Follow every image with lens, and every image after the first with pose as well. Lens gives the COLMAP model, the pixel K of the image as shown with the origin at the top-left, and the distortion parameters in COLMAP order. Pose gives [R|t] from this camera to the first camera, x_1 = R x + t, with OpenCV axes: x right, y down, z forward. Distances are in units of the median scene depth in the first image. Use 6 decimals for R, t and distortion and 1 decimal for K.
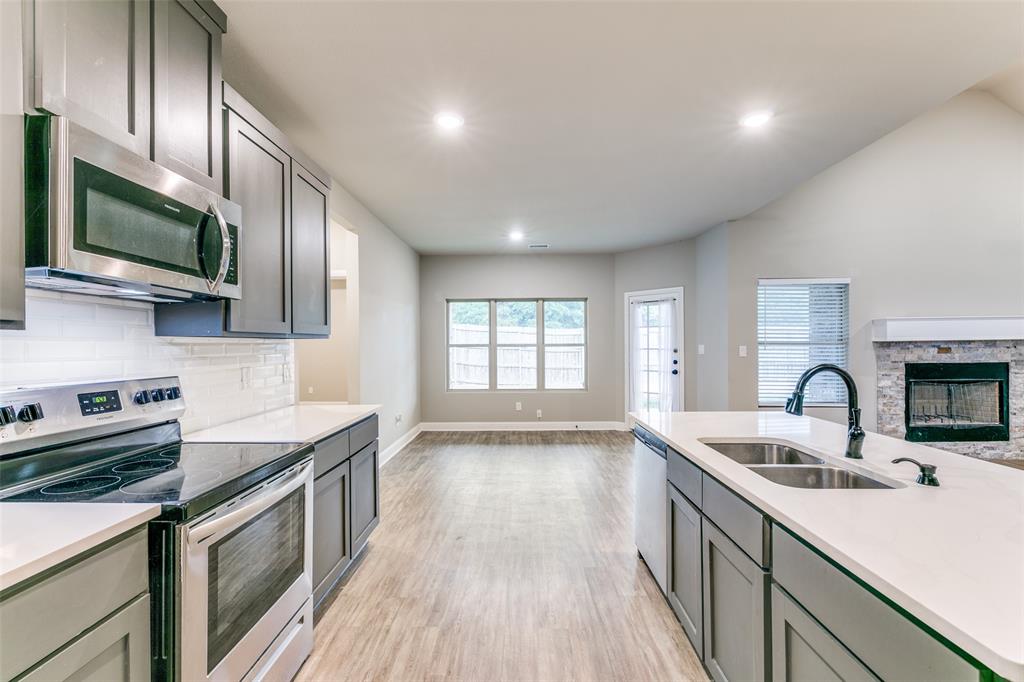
lens RADIAL K [[457.4, 0, 512.0], [0, 457.4, 341.0], [0, 0, 1]] dist [-0.004199, -0.001190]
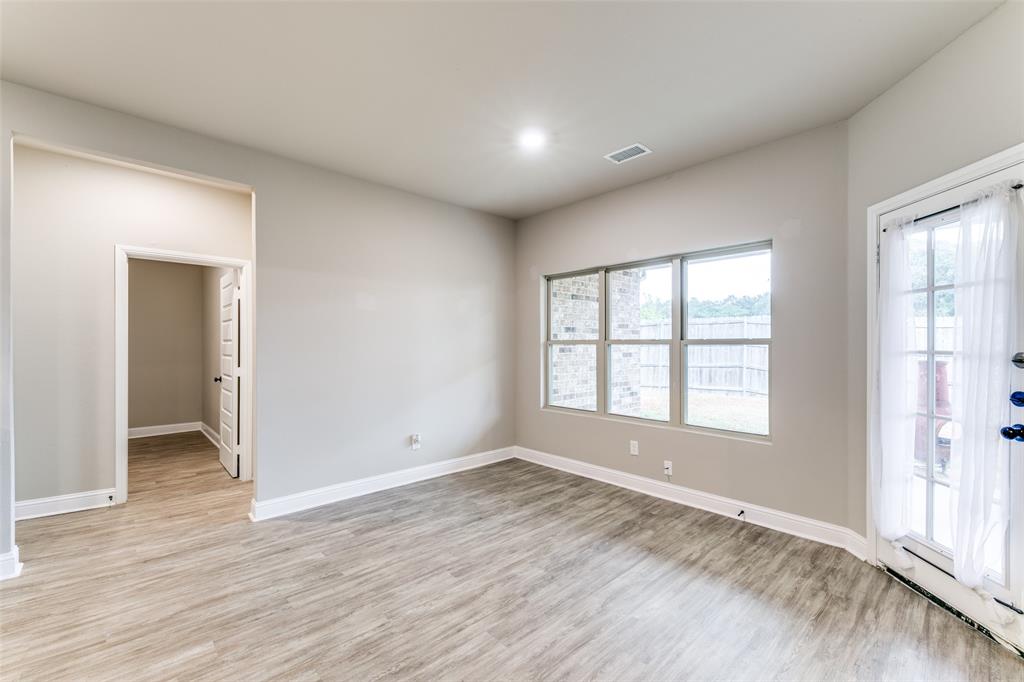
lens RADIAL K [[426.9, 0, 506.3], [0, 426.9, 342.8], [0, 0, 1]] dist [0.000972, -0.000279]
pose [[0.686546, 0.003020, -0.727080, 0.390532], [0.001492, 0.999983, 0.005563, 0.009541], [0.727085, -0.004903, 0.686530, 0.679406]]
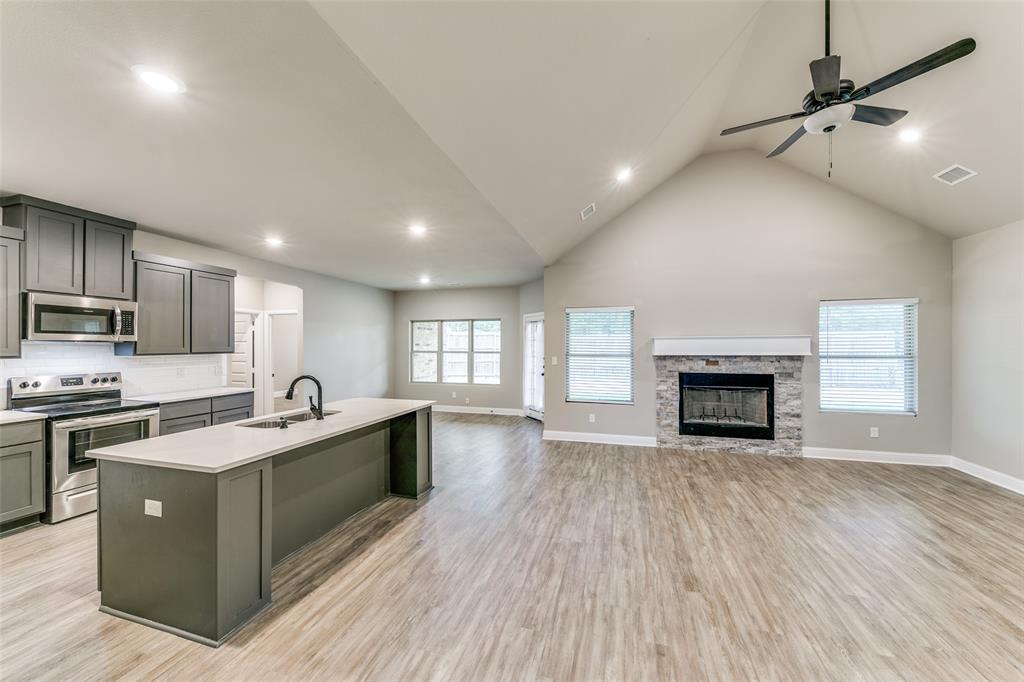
lens RADIAL K [[387.7, 0, 509.8], [0, 387.7, 341.6], [0, 0, 1]] dist [-0.000824, -0.000376]
pose [[0.962410, 0.003901, -0.271571, 0.676634], [-0.003461, 0.999992, 0.002098, -0.036596], [0.271577, -0.001079, 0.962416, -0.159658]]
